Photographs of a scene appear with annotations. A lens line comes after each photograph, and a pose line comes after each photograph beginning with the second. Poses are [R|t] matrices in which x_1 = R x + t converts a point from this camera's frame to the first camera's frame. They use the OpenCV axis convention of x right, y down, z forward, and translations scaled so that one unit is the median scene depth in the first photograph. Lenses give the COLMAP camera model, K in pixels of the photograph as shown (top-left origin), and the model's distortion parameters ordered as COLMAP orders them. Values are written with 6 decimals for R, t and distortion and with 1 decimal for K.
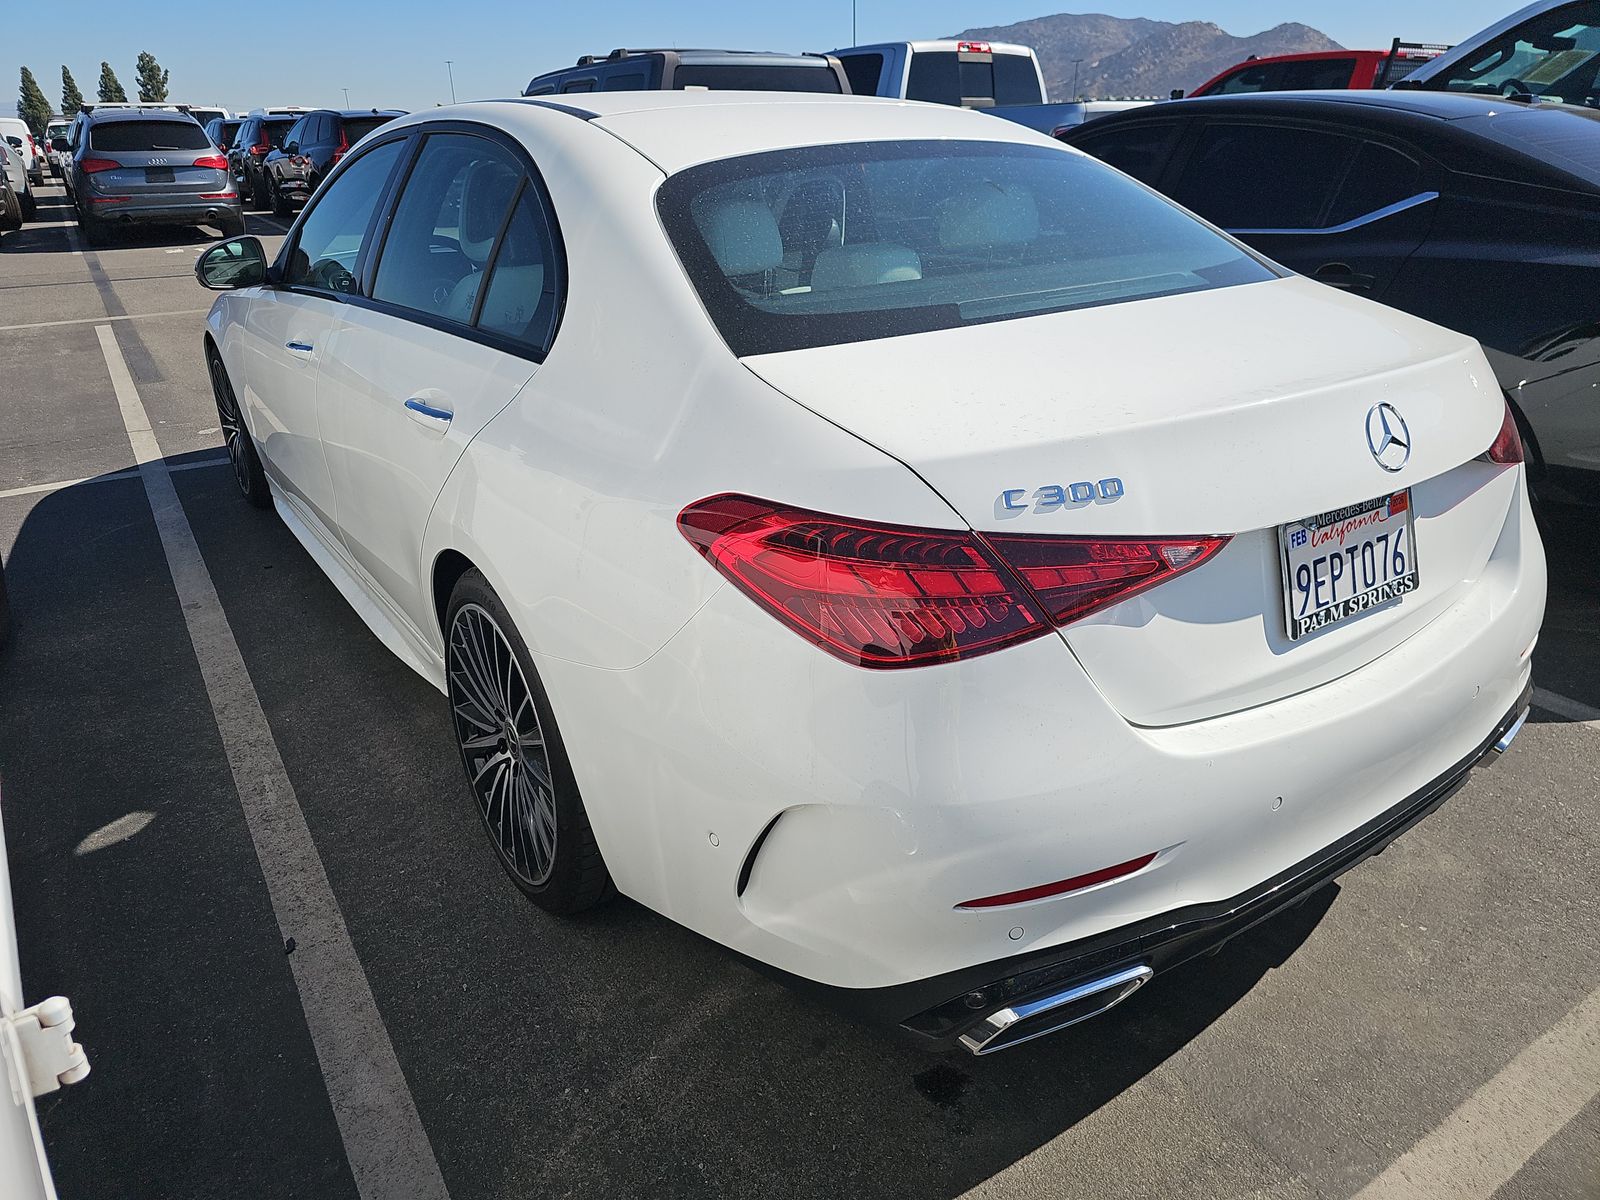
lens RADIAL K [[1070.0, 0, 792.0], [0, 1070.0, 590.8], [0, 0, 1]] dist [0.037585, -0.029326]
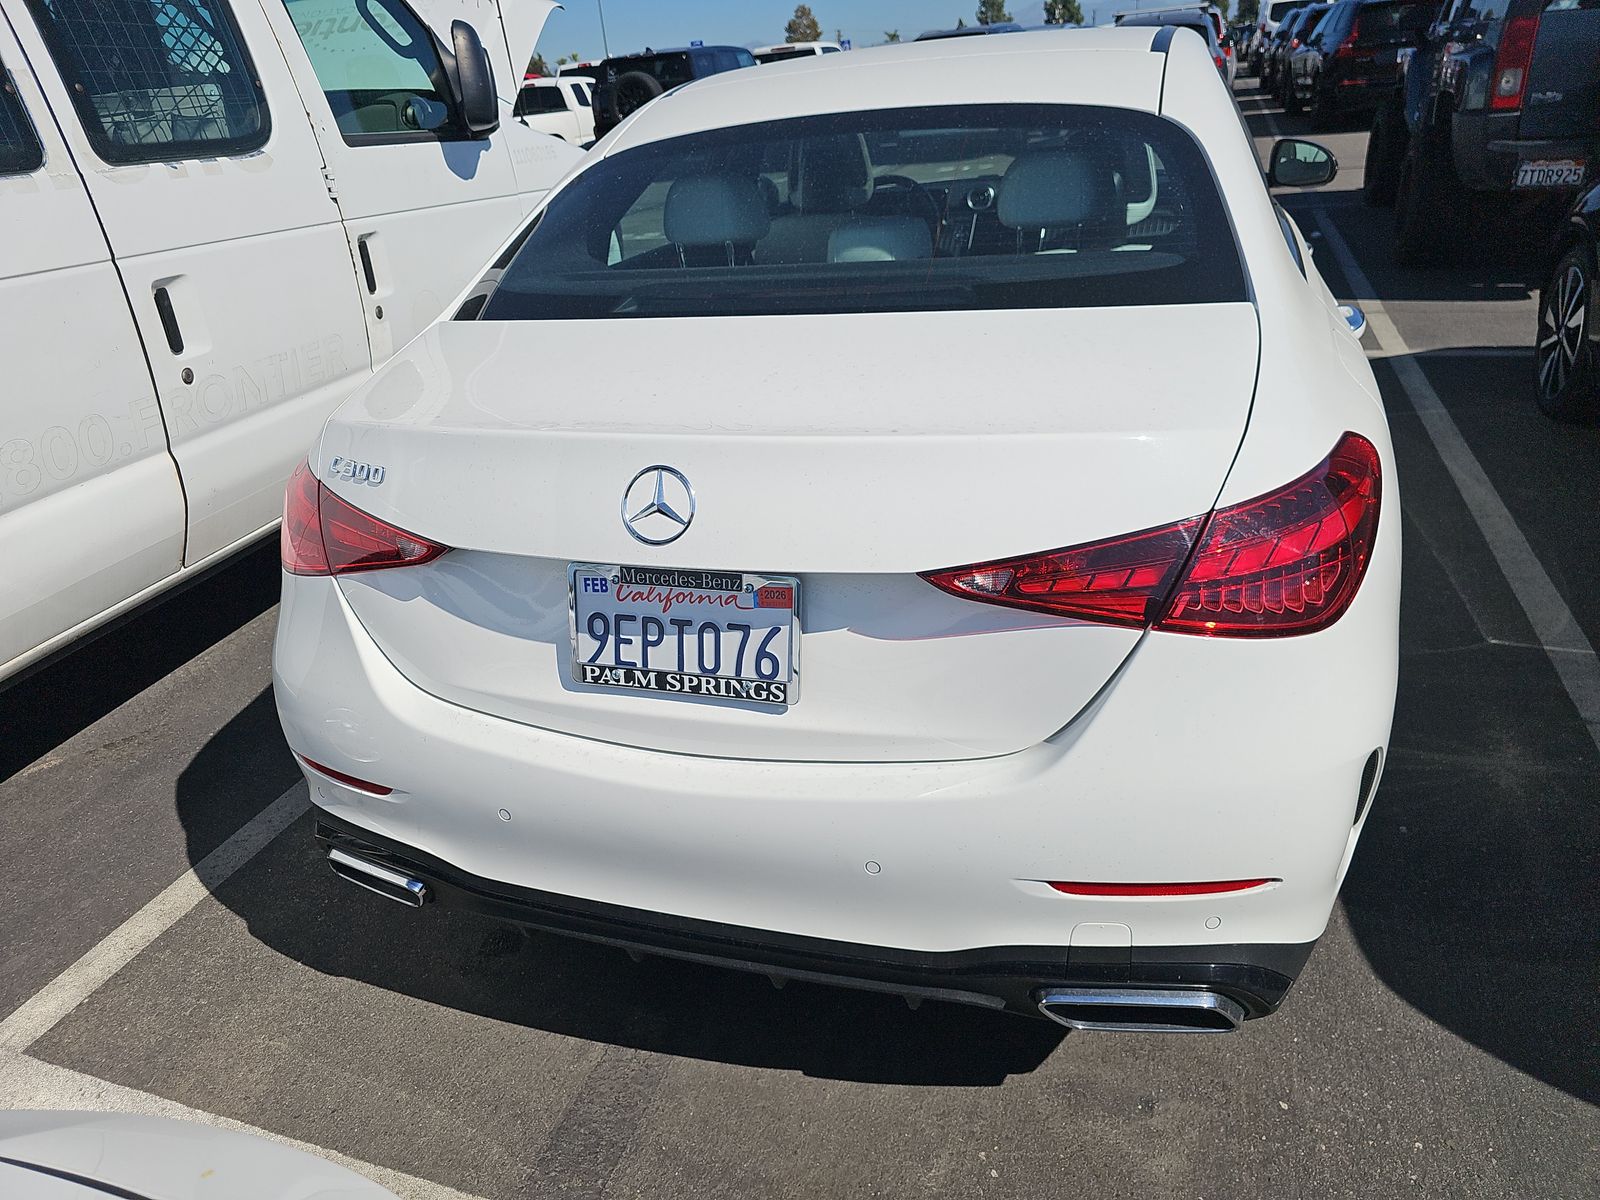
lens RADIAL K [[1070.0, 0, 795.1], [0, 1070.0, 605.7], [0, 0, 1]] dist [0.037585, -0.029326]
pose [[0.613381, 0.317887, -0.722988, 1.225977], [-0.243361, 0.946953, 0.209894, -0.264135], [0.751358, 0.047202, 0.658205, 0.481857]]
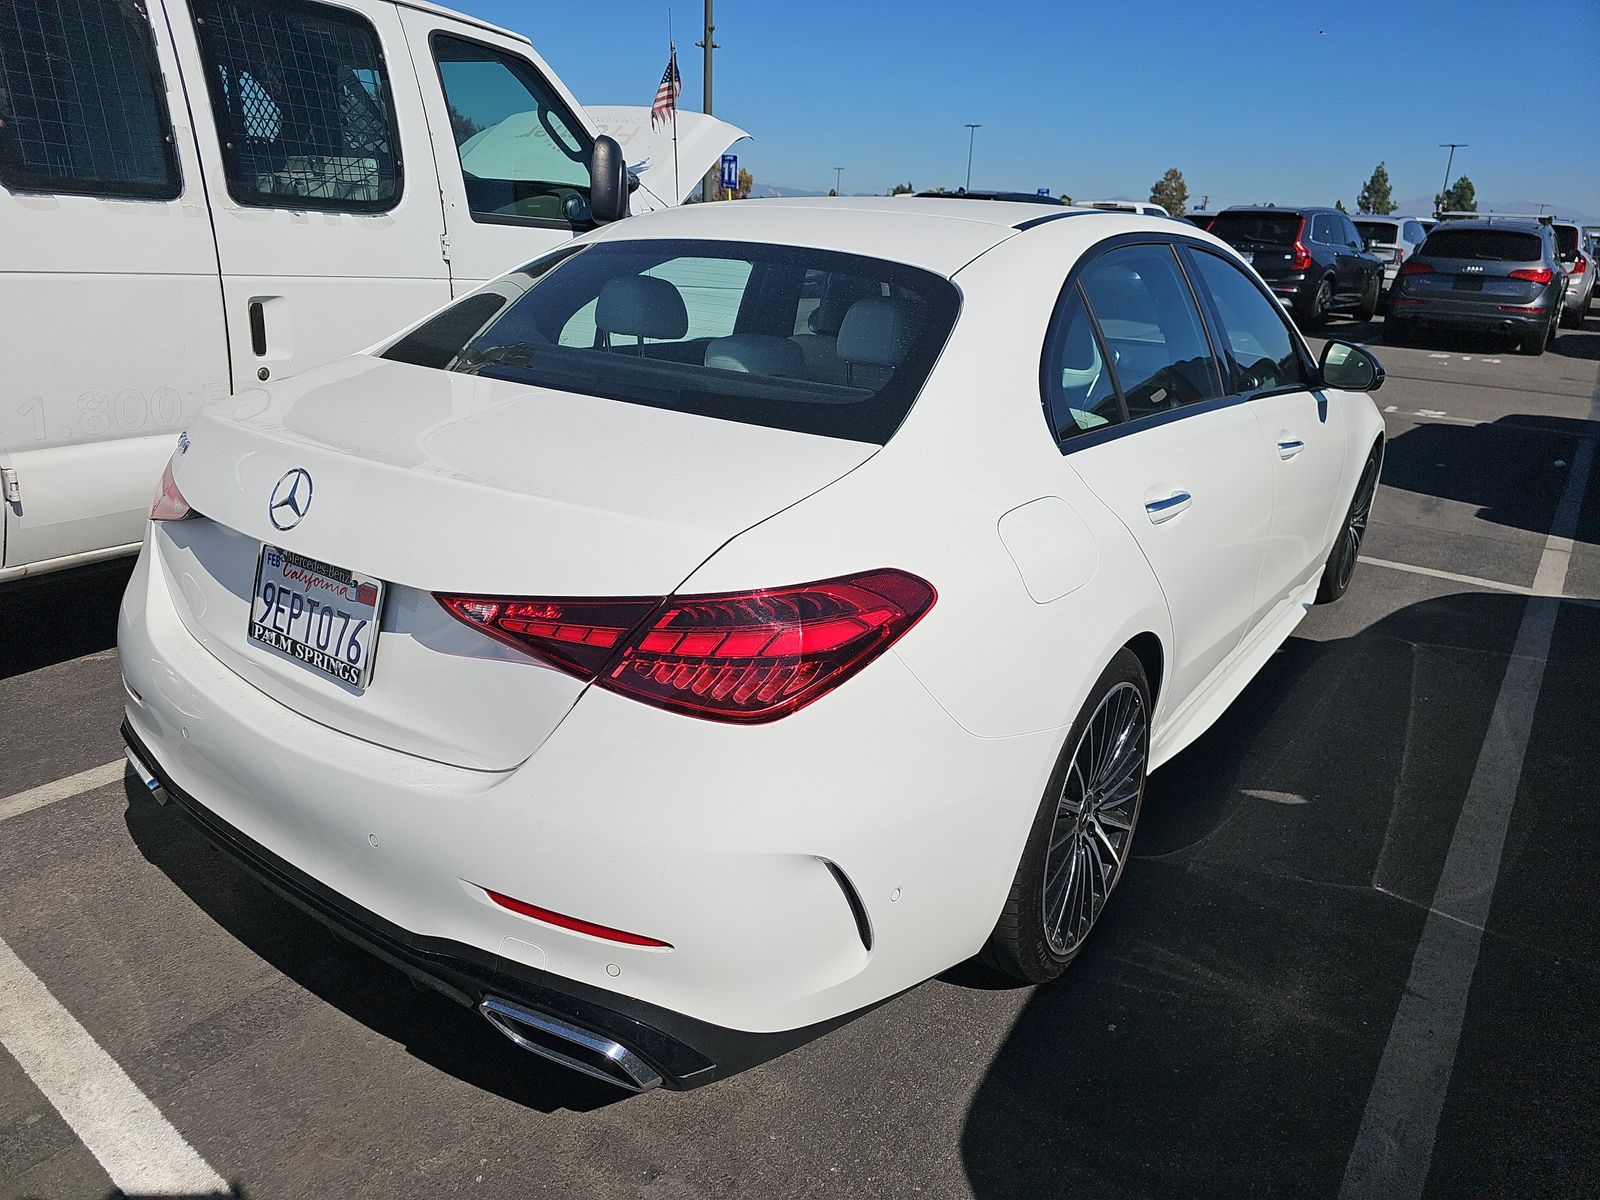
lens RADIAL K [[1070.0, 0, 801.2], [0, 1070.0, 597.6], [0, 0, 1]] dist [0.037585, -0.029326]
pose [[0.341938, 0.341497, -0.875476, 1.642176], [-0.413085, 0.891418, 0.186375, -0.450266], [0.844061, 0.297917, 0.445876, 0.932420]]
